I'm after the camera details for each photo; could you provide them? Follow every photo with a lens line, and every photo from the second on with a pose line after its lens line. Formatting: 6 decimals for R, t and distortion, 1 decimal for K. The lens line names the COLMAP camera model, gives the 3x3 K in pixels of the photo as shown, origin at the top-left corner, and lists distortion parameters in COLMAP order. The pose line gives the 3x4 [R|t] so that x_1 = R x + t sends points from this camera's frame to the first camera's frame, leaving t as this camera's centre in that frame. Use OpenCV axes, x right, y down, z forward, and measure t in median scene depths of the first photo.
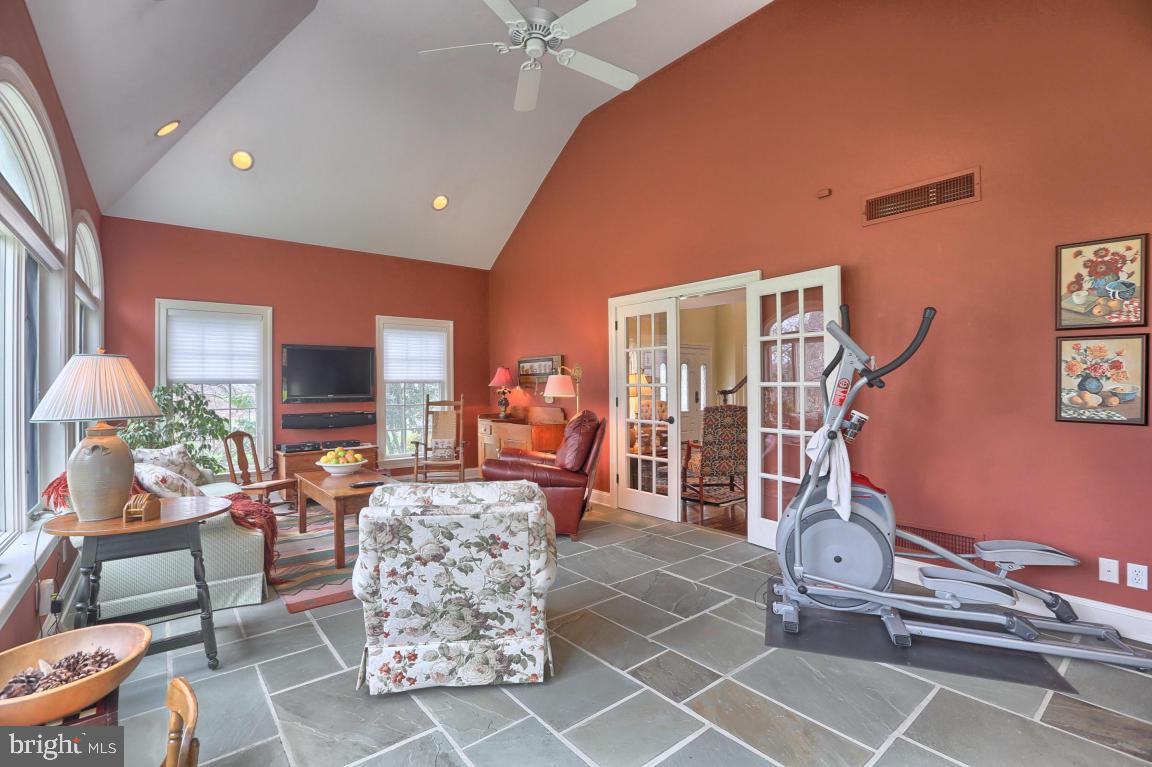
lens RADIAL K [[526.3, 0, 580.4], [0, 526.3, 380.5], [0, 0, 1]] dist [-0.040489, 0.011631]
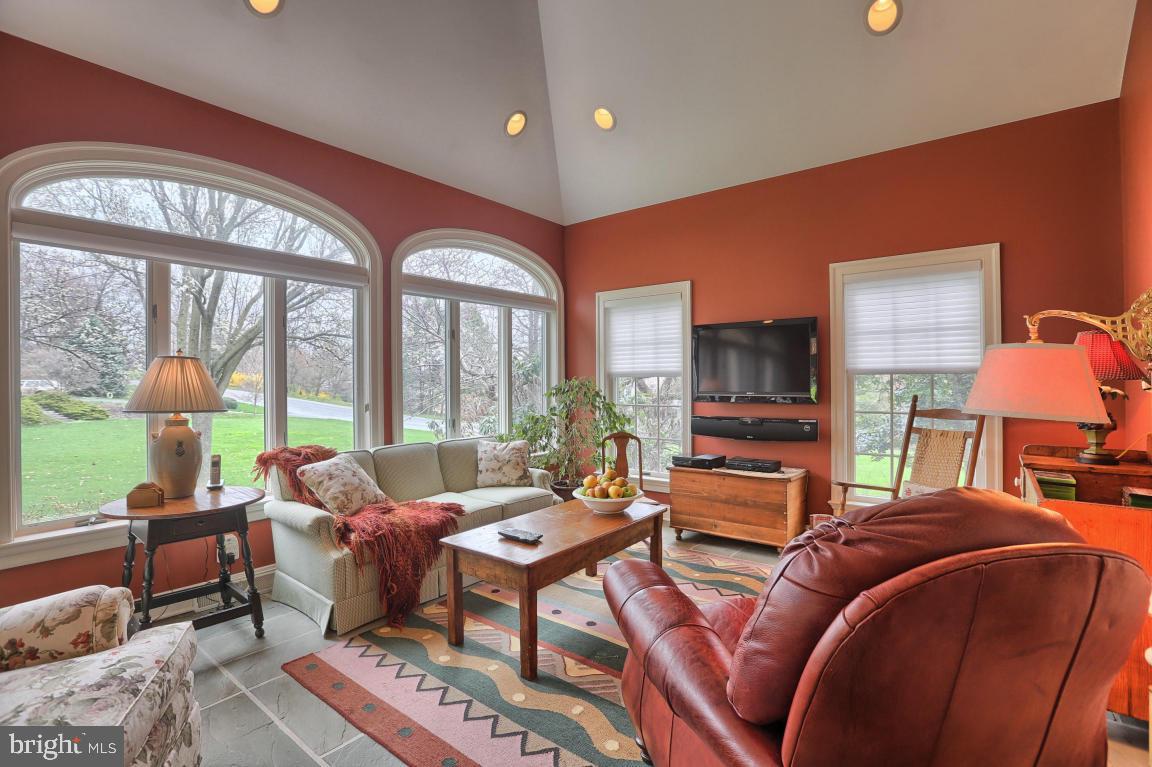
lens RADIAL K [[526.3, 0, 577.1], [0, 526.3, 383.4], [0, 0, 1]] dist [-0.040489, 0.011631]
pose [[0.235412, 0.004360, -0.971886, 0.138098], [0.006517, 0.999960, 0.006064, 0.010201], [0.971874, -0.007761, 0.235374, 0.580307]]
